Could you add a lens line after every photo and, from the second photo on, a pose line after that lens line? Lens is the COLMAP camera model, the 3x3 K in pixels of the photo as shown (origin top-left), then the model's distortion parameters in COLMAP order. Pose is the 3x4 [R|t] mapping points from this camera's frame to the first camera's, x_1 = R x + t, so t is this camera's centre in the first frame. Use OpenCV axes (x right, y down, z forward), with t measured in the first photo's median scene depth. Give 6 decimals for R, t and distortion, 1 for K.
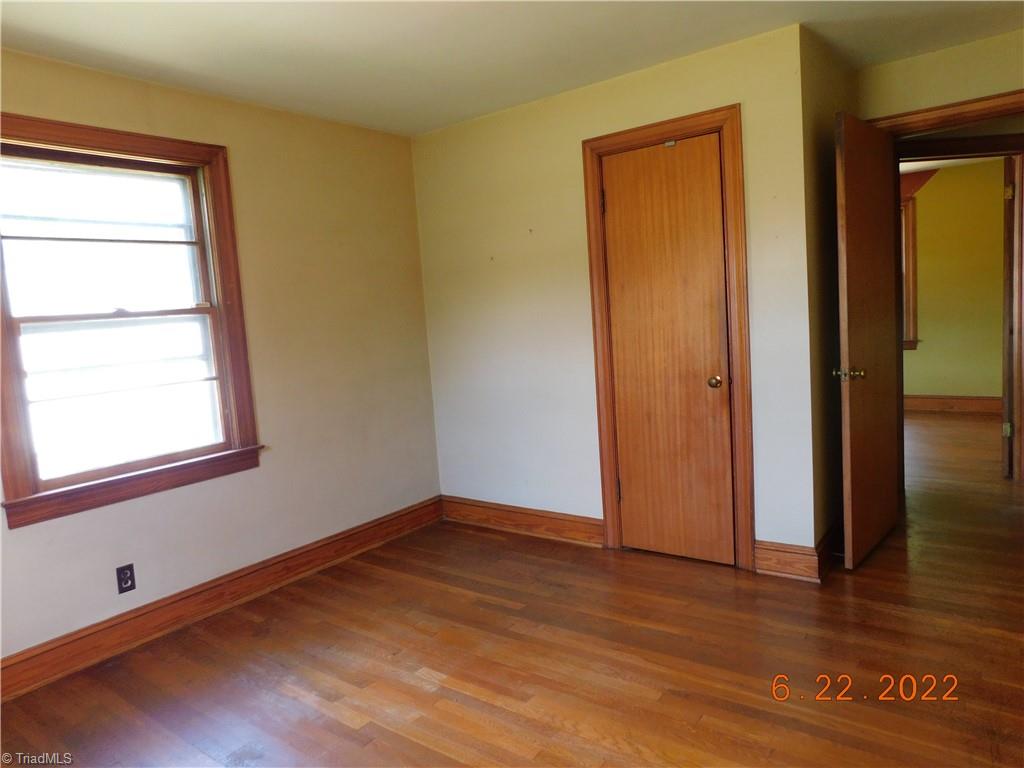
lens RADIAL K [[689.9, 0, 515.4], [0, 689.9, 381.0], [0, 0, 1]] dist [-0.063050, 0.064564]
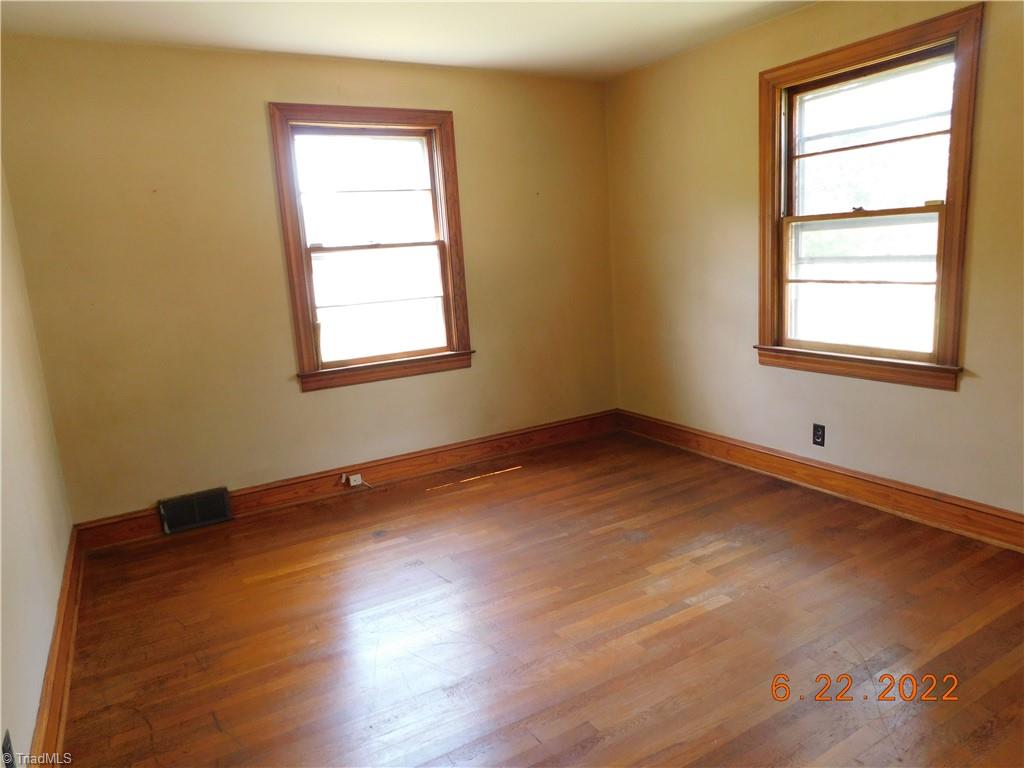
lens RADIAL K [[689.9, 0, 515.4], [0, 689.9, 381.0], [0, 0, 1]] dist [-0.063050, 0.064564]
pose [[-0.377058, 0.260287, -0.888863, 0.701240], [-0.015658, 0.957771, 0.287107, -0.147809], [0.926057, 0.122174, -0.357060, 0.914639]]
